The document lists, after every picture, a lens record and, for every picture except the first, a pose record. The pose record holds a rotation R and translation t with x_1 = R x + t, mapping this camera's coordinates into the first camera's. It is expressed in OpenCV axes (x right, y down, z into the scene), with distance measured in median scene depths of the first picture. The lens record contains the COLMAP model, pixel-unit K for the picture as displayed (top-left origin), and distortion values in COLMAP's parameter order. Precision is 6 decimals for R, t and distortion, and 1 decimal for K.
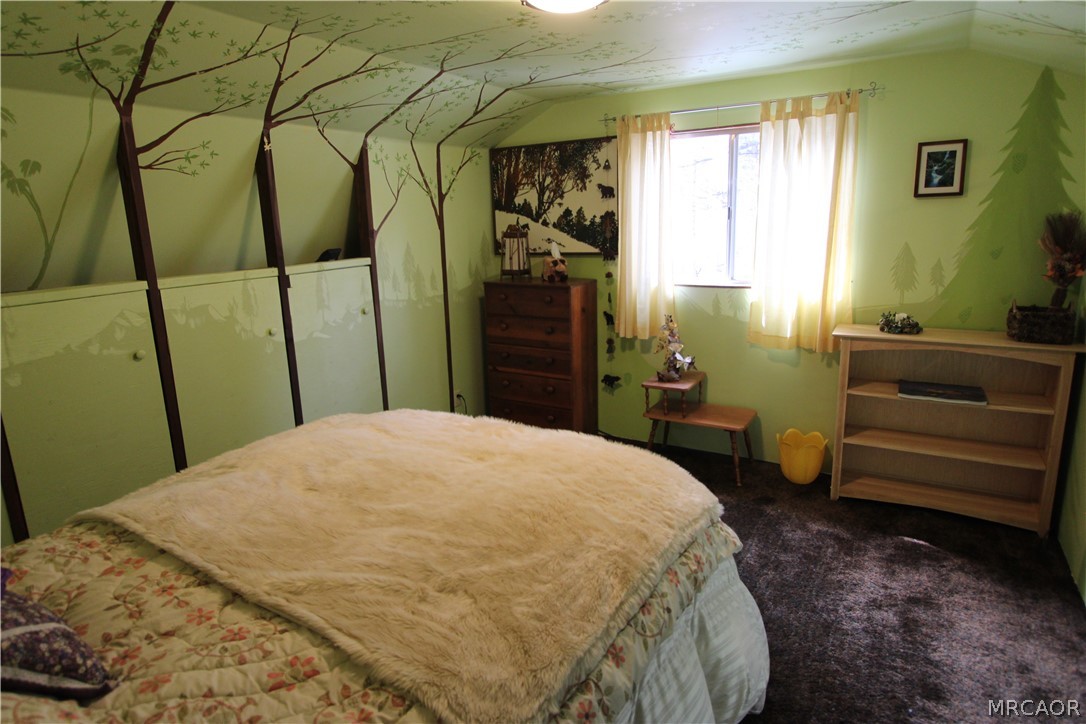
lens RADIAL K [[617.8, 0, 538.7], [0, 617.8, 346.1], [0, 0, 1]] dist [-0.006589, -0.001287]
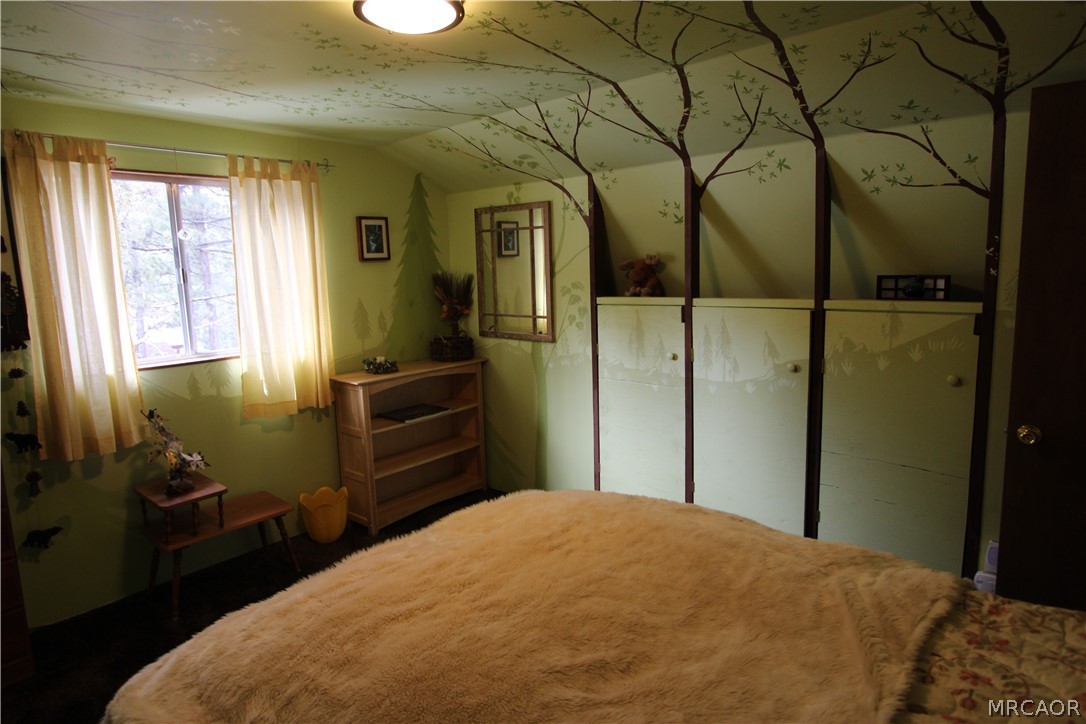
lens RADIAL K [[617.8, 0, 538.7], [0, 617.8, 346.1], [0, 0, 1]] dist [-0.006589, -0.001287]
pose [[0.179095, -0.106324, 0.978070, -0.499107], [0.226000, 0.972004, 0.064282, -0.078284], [-0.957522, 0.209531, 0.198110, 0.455623]]
